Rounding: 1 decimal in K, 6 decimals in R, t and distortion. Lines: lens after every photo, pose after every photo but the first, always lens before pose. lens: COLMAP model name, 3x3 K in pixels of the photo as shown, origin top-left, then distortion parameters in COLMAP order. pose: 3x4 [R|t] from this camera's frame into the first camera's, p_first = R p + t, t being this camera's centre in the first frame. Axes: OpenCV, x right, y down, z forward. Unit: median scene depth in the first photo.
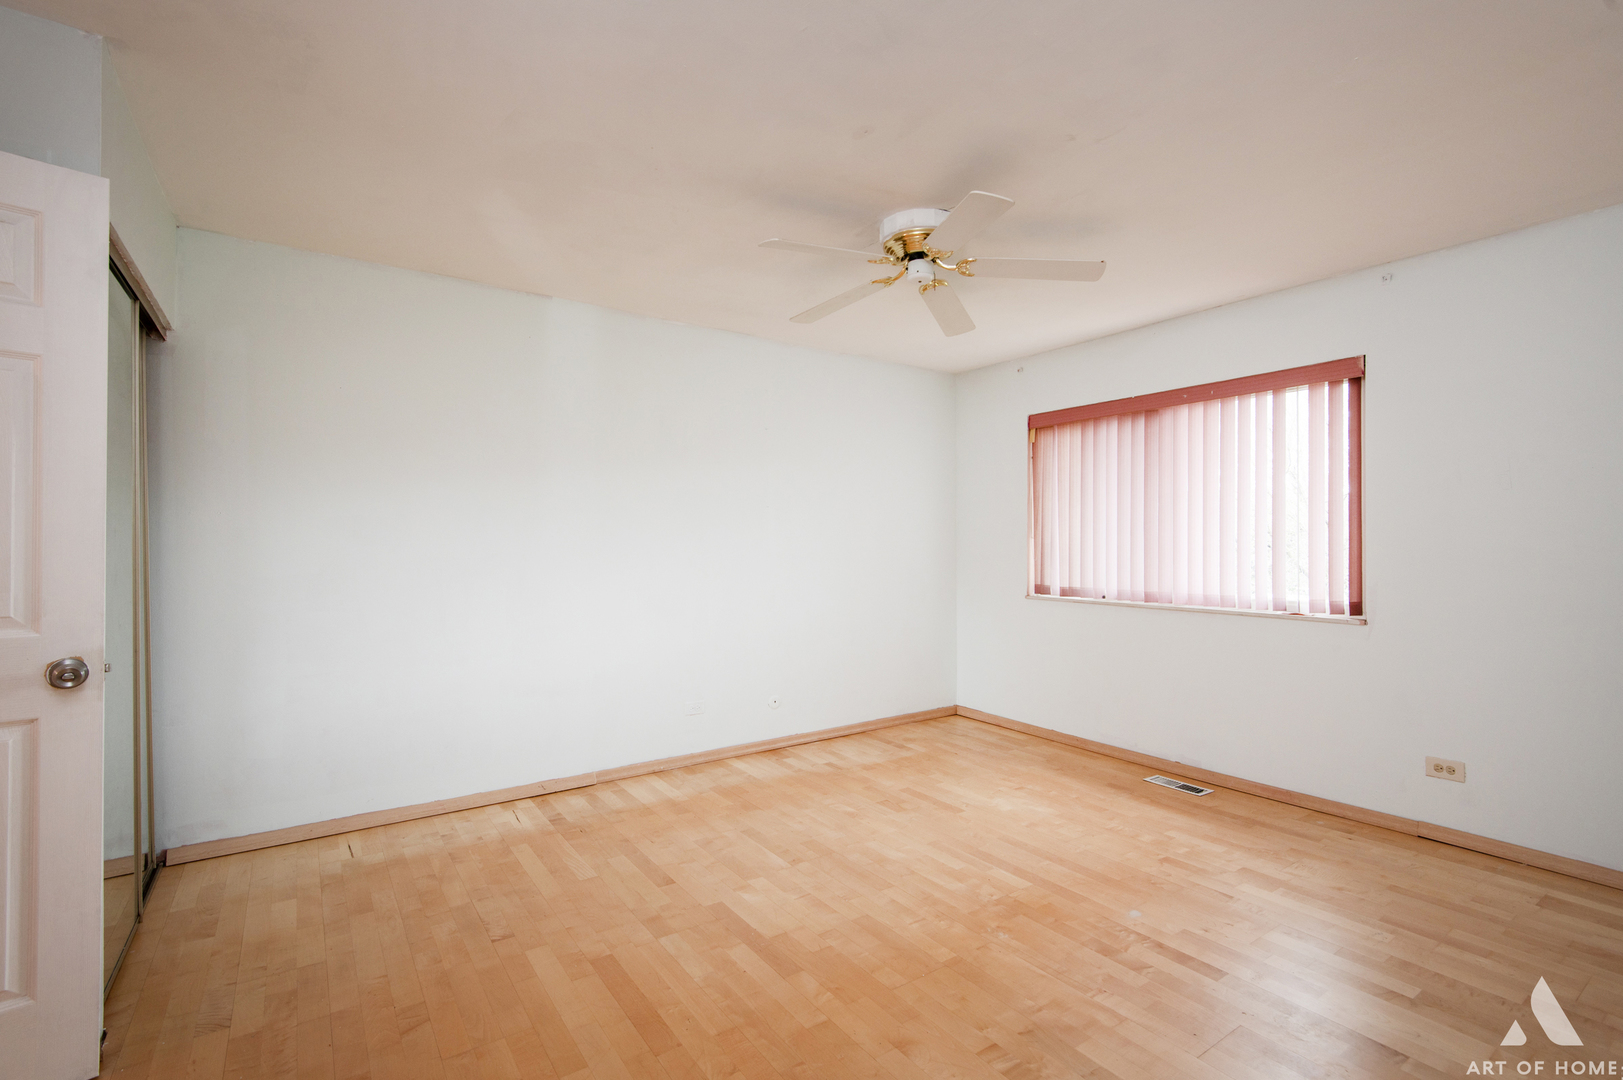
lens RADIAL K [[728.7, 0, 810.9], [0, 728.7, 546.9], [0, 0, 1]] dist [0.021731, -0.011822]
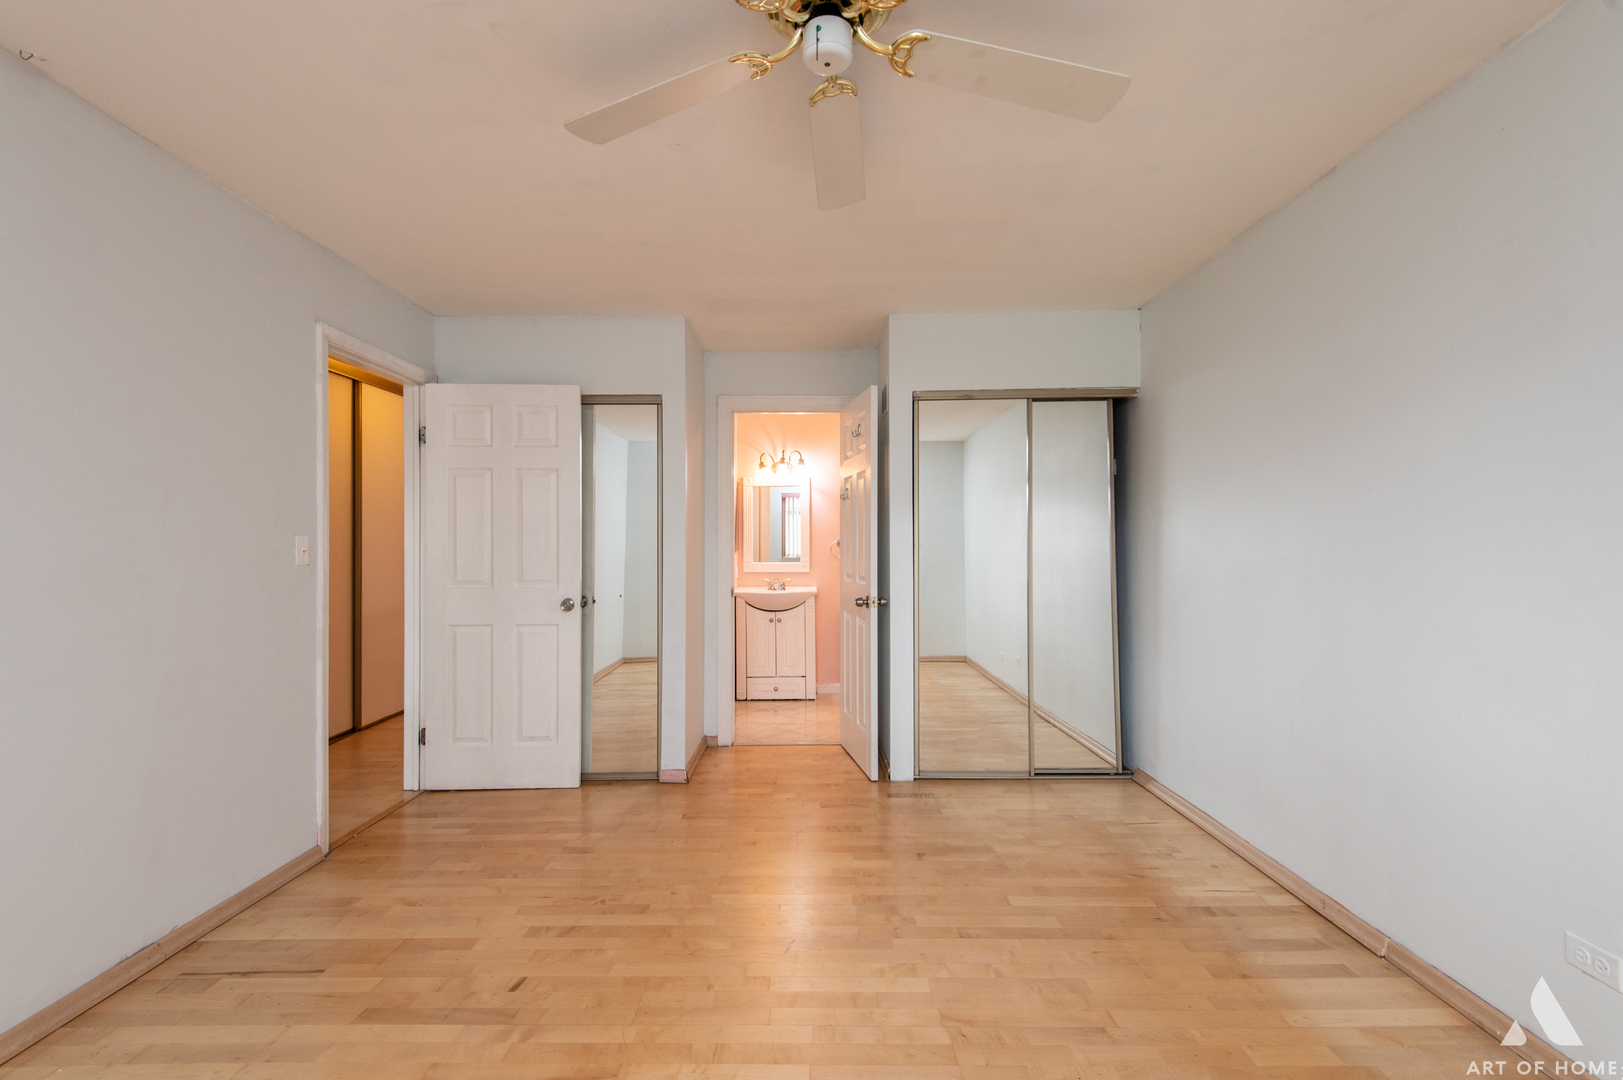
lens RADIAL K [[728.7, 0, 810.8], [0, 728.7, 542.7], [0, 0, 1]] dist [0.021731, -0.011822]
pose [[-0.573553, 0.004715, -0.819155, 0.488671], [0.007640, 0.999971, 0.000407, -0.012466], [0.819133, -0.006025, -0.573572, 1.048512]]
